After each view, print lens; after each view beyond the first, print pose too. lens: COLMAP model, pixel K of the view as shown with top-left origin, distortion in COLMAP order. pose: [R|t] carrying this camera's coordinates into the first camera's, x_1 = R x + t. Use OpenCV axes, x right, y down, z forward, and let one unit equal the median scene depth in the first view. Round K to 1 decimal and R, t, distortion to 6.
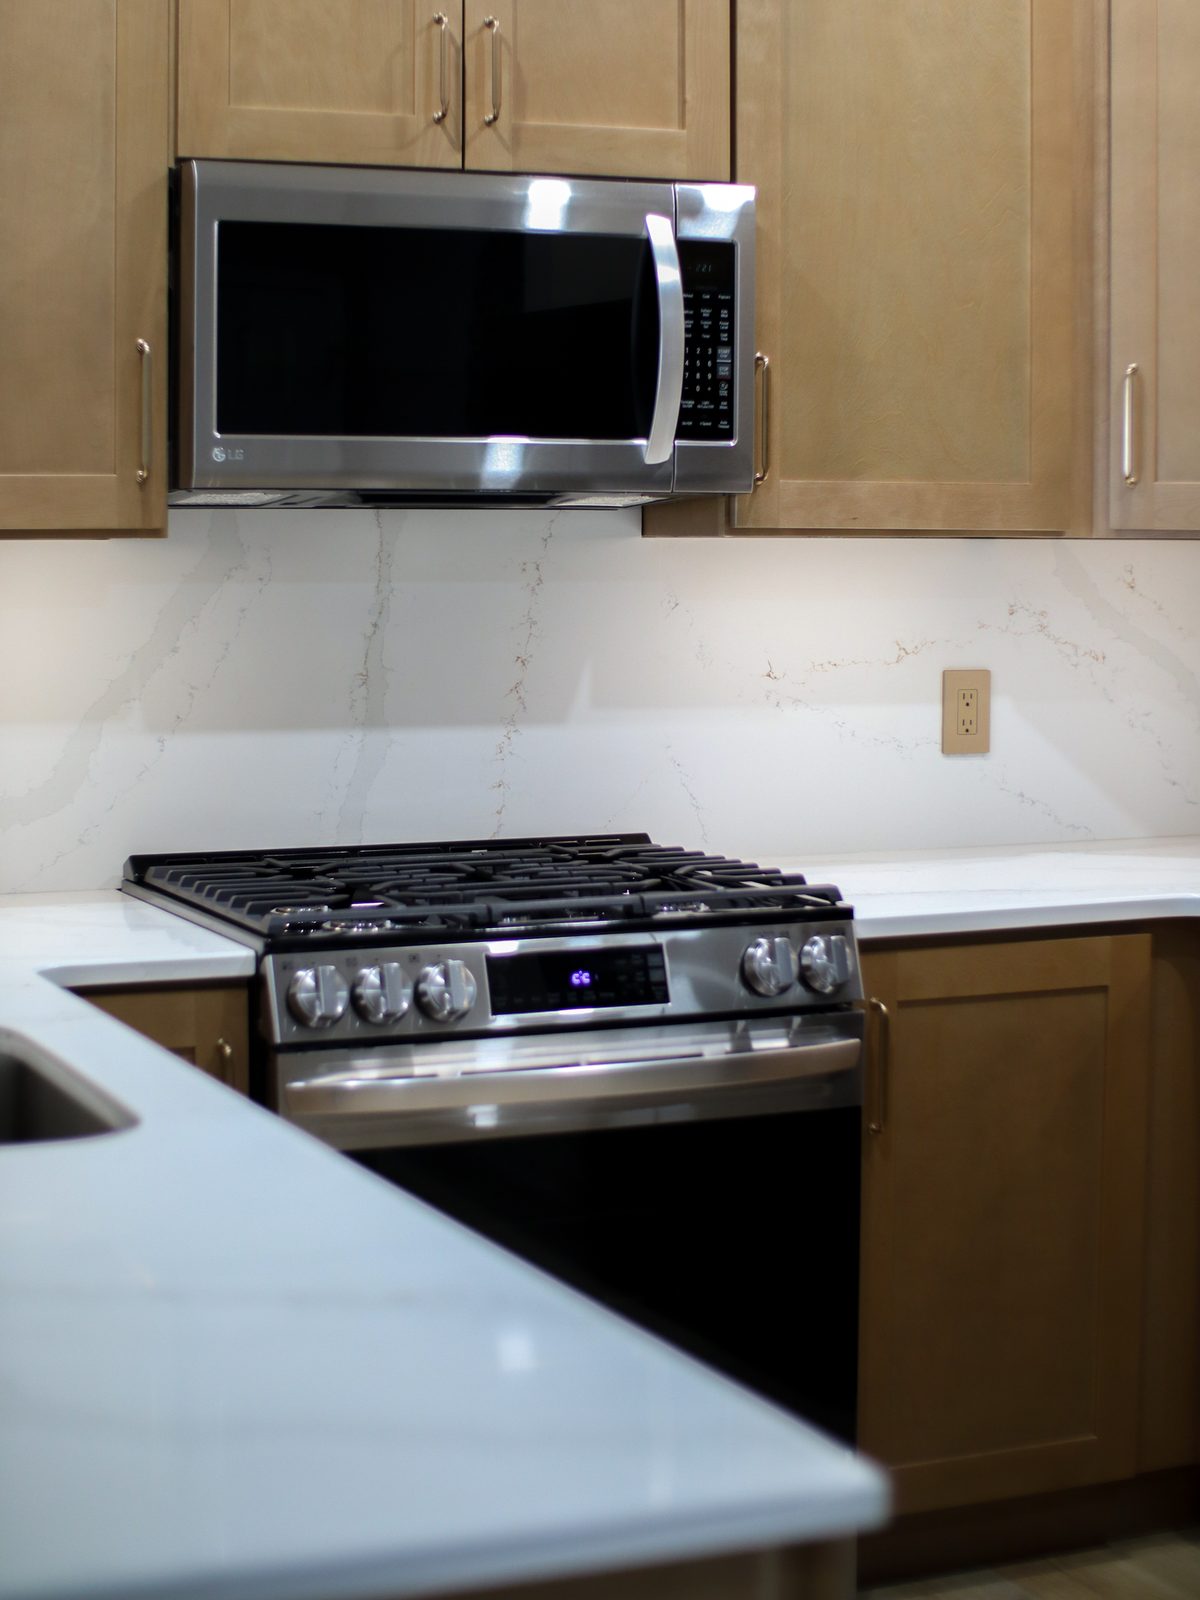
lens RADIAL K [[3027.8, 0, 600.0], [0, 3027.8, 663.6], [0, 0, 1]] dist [-0.337210, 1.157764]
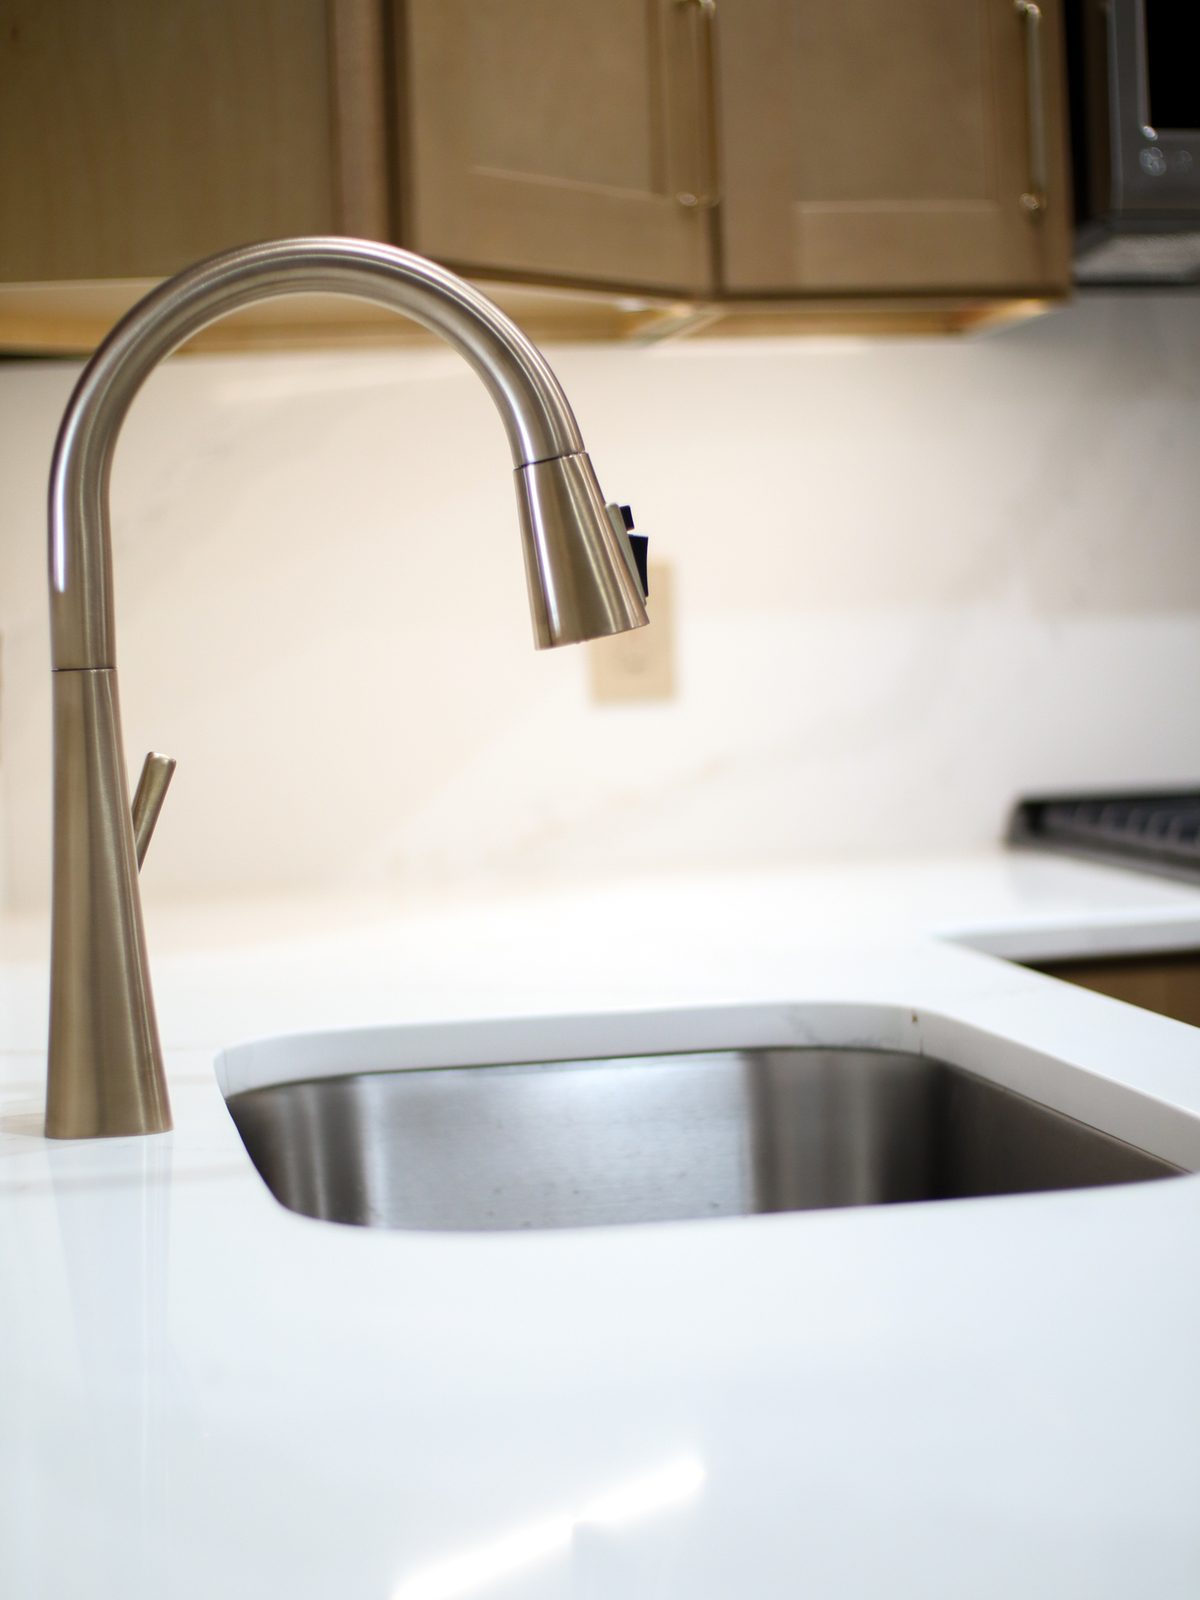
lens RADIAL K [[3009.0, 0, 544.4], [0, 3009.0, 801.7], [0, 0, 1]] dist [-0.276765, 0.339270]
pose [[0.969063, -0.027261, -0.245303, -0.095769], [0.029962, 0.999524, 0.007284, 0.057642], [0.244987, -0.014409, 0.969419, 0.322883]]
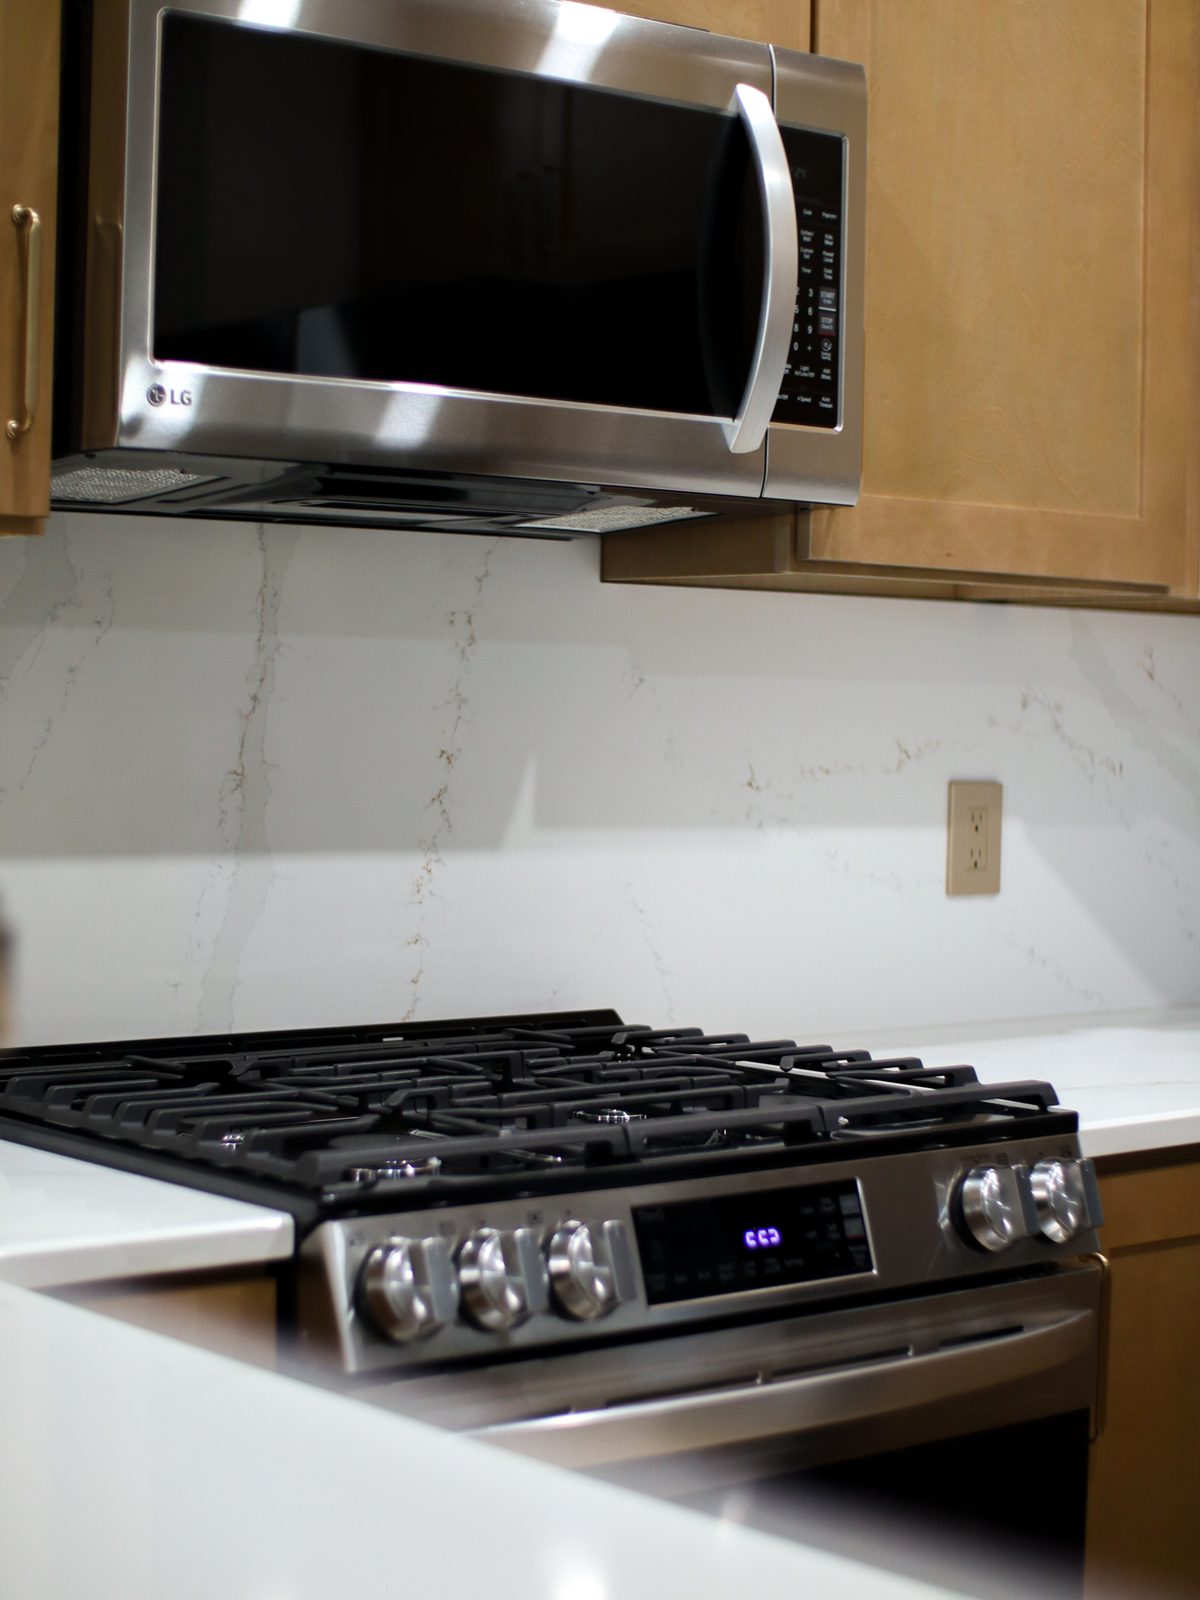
lens RADIAL K [[3009.0, 0, 544.4], [0, 3009.0, 801.7], [0, 0, 1]] dist [-0.276765, 0.339270]
pose [[0.965235, 0.005791, 0.261321, -0.195368], [-0.002323, 0.999905, -0.013579, 0.019712], [-0.261375, 0.012500, 0.965157, 0.372697]]
